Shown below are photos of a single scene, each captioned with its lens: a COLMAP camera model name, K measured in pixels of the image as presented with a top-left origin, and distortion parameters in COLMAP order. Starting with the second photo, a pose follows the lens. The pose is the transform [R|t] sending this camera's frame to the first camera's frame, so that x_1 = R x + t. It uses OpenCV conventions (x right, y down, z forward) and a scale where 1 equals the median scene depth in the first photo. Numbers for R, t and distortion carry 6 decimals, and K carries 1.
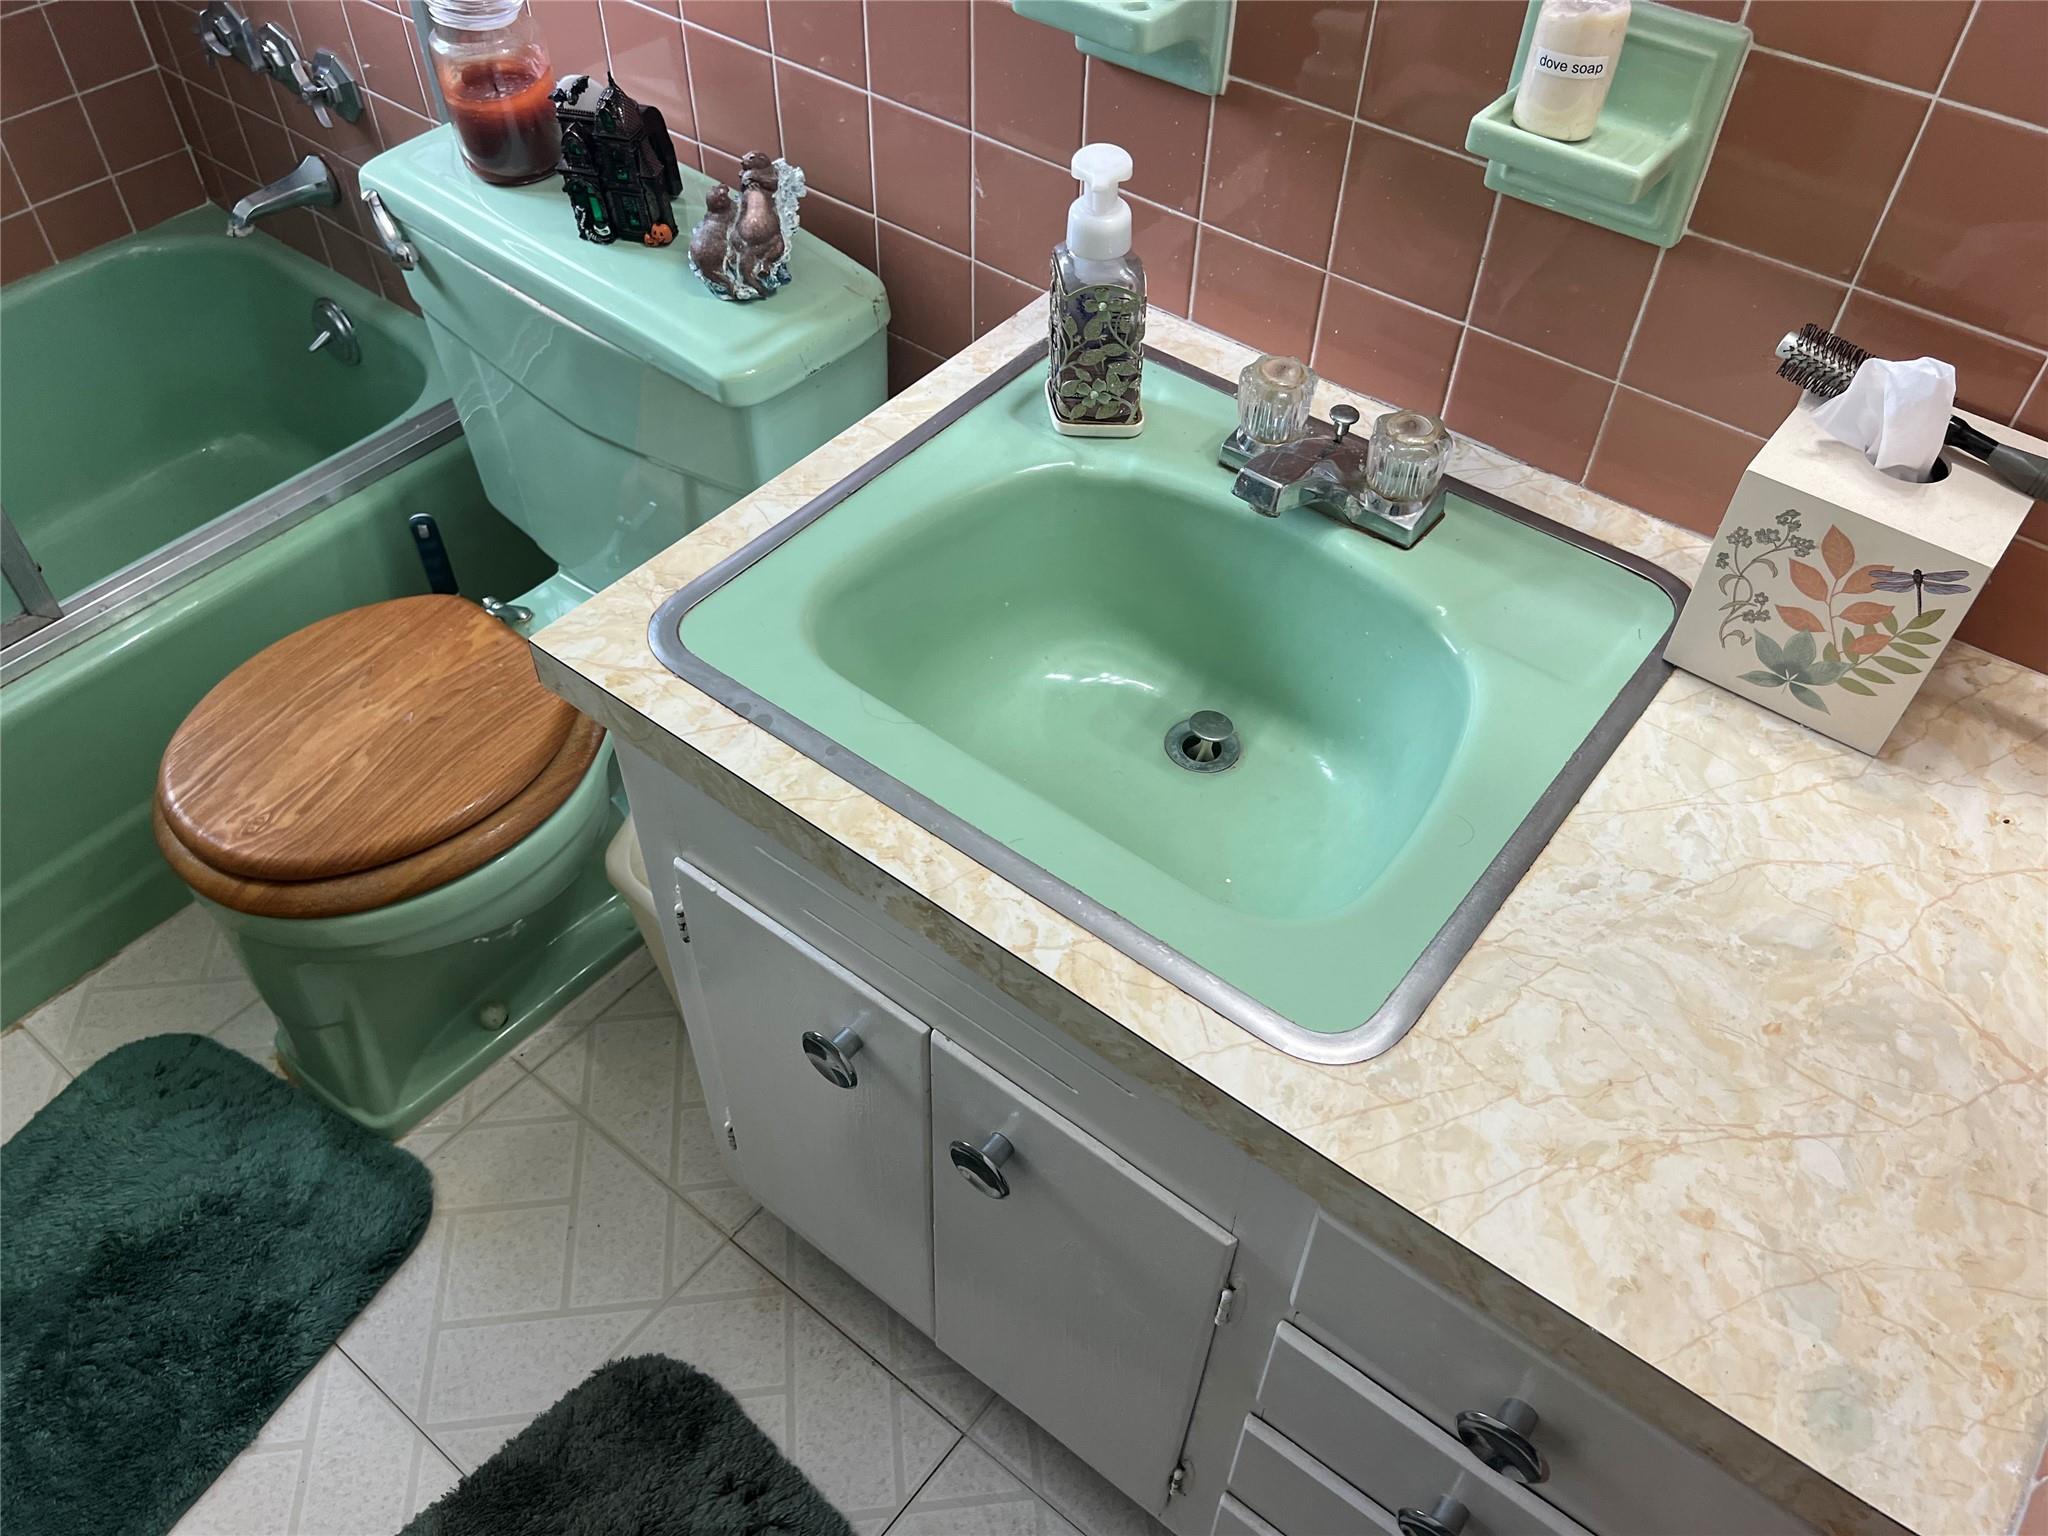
lens RADIAL K [[1531.6, 0, 1037.9], [0, 1531.6, 784.6], [0, 0, 1]] dist [0.052062, -0.060535]
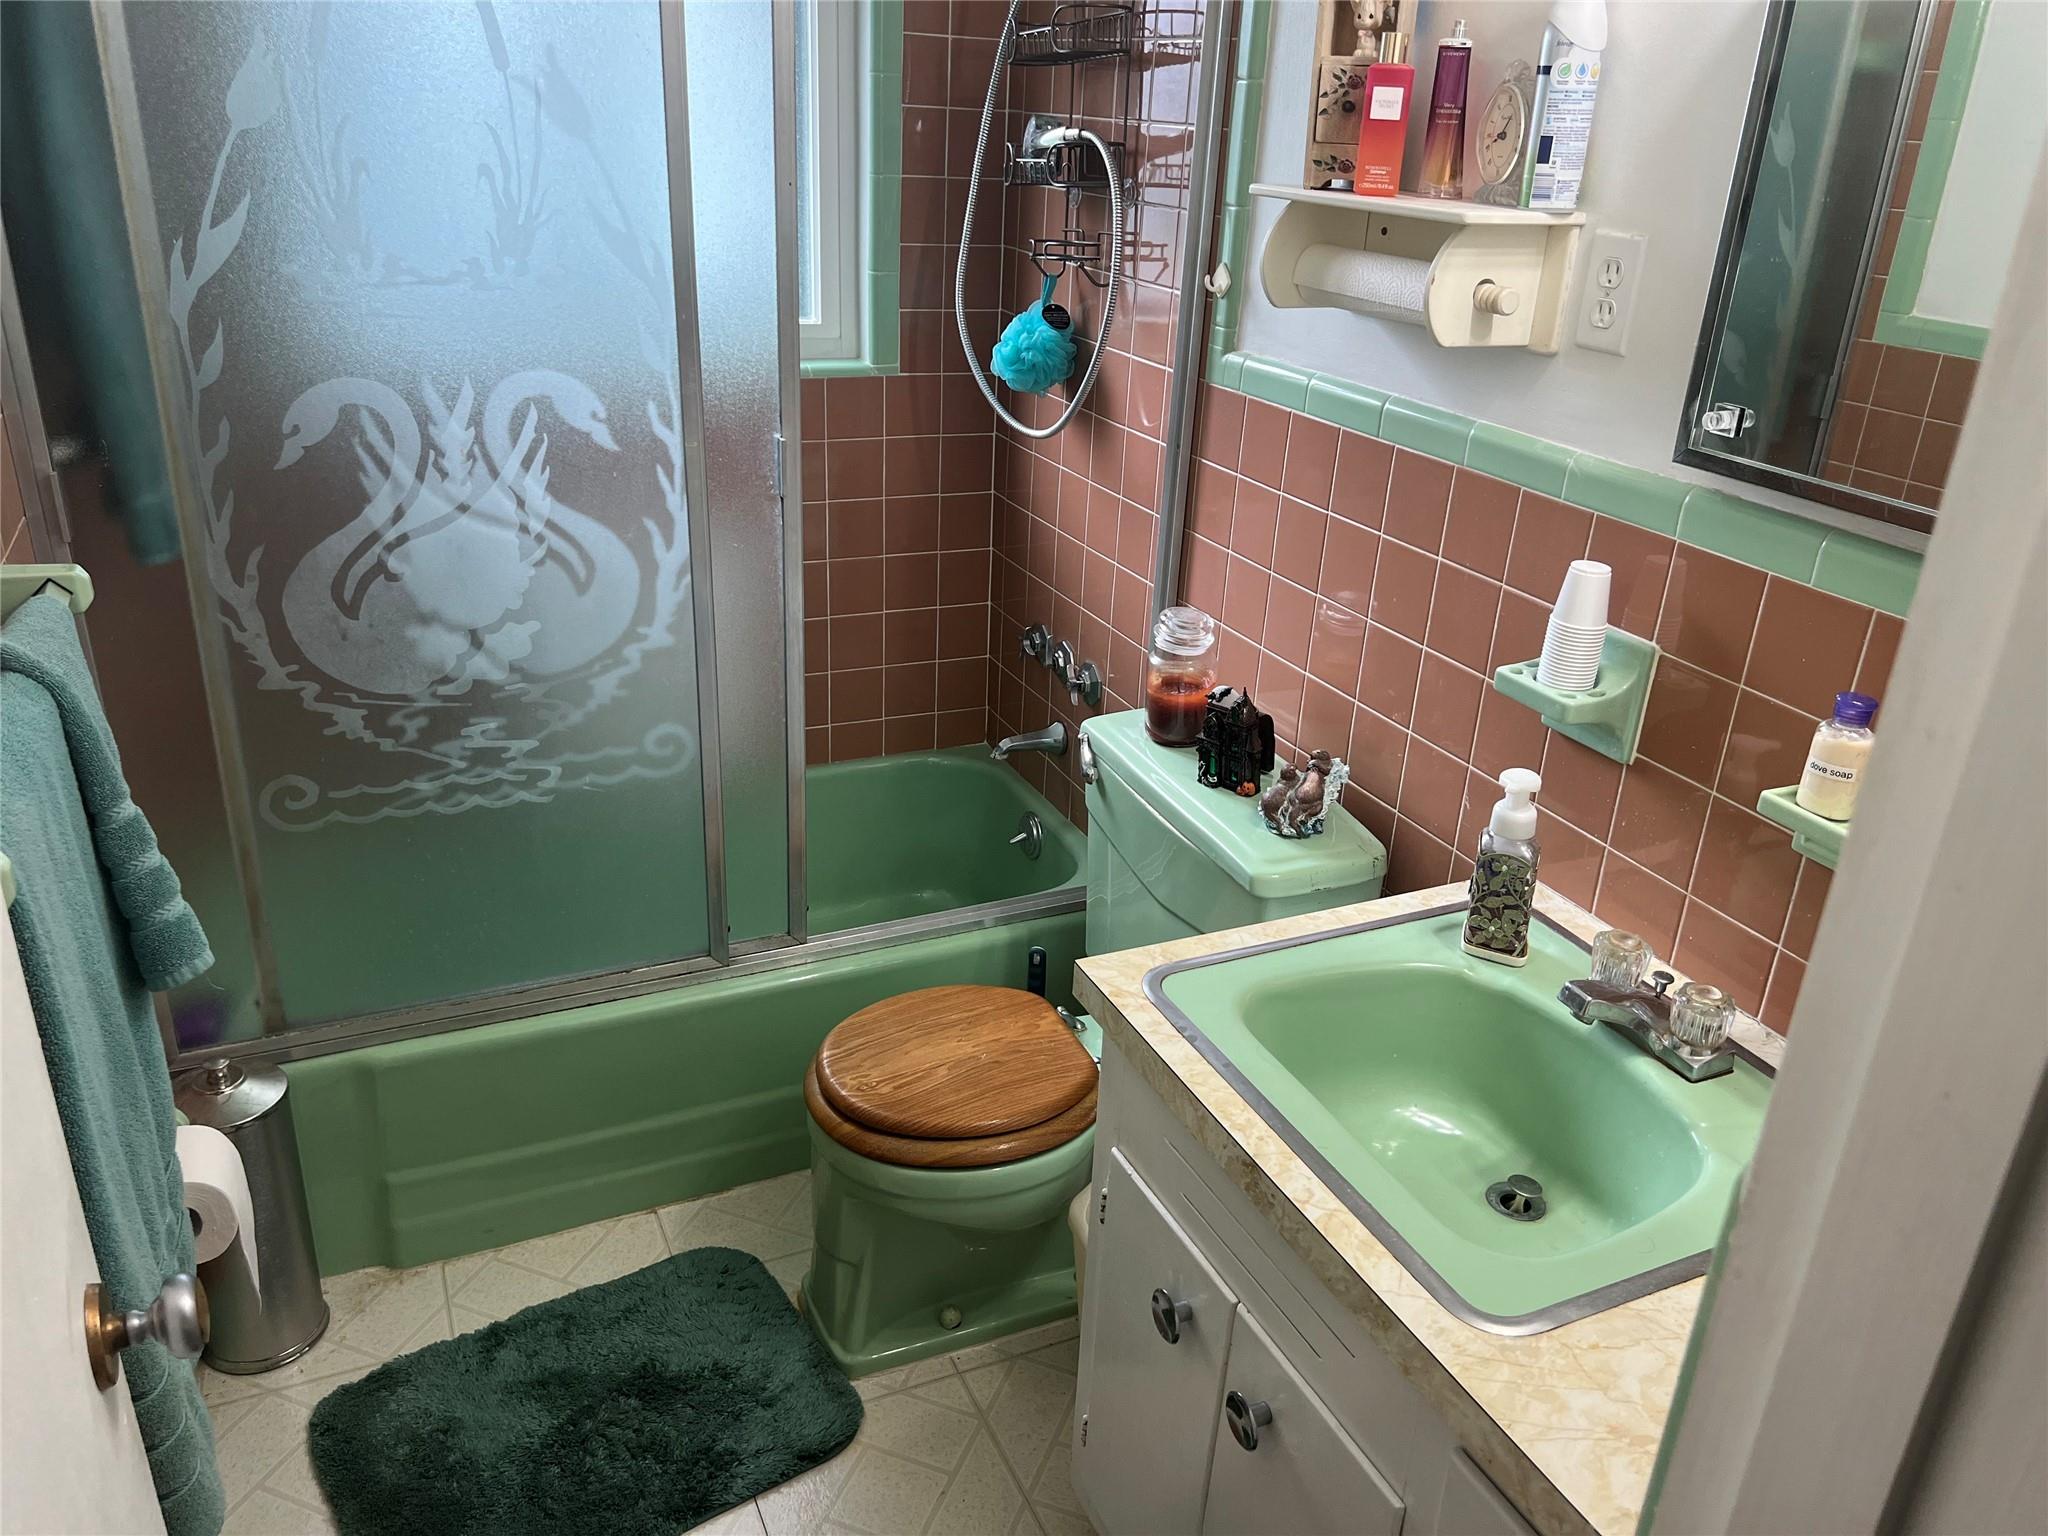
lens RADIAL K [[1552.7, 0, 1046.0], [0, 1552.7, 767.4], [0, 0, 1]] dist [0.049655, -0.055290]
pose [[0.891994, 0.194656, -0.407989, 0.194001], [-0.350964, 0.867040, -0.353646, 0.230240], [0.284903, 0.458640, 0.841712, -0.339944]]
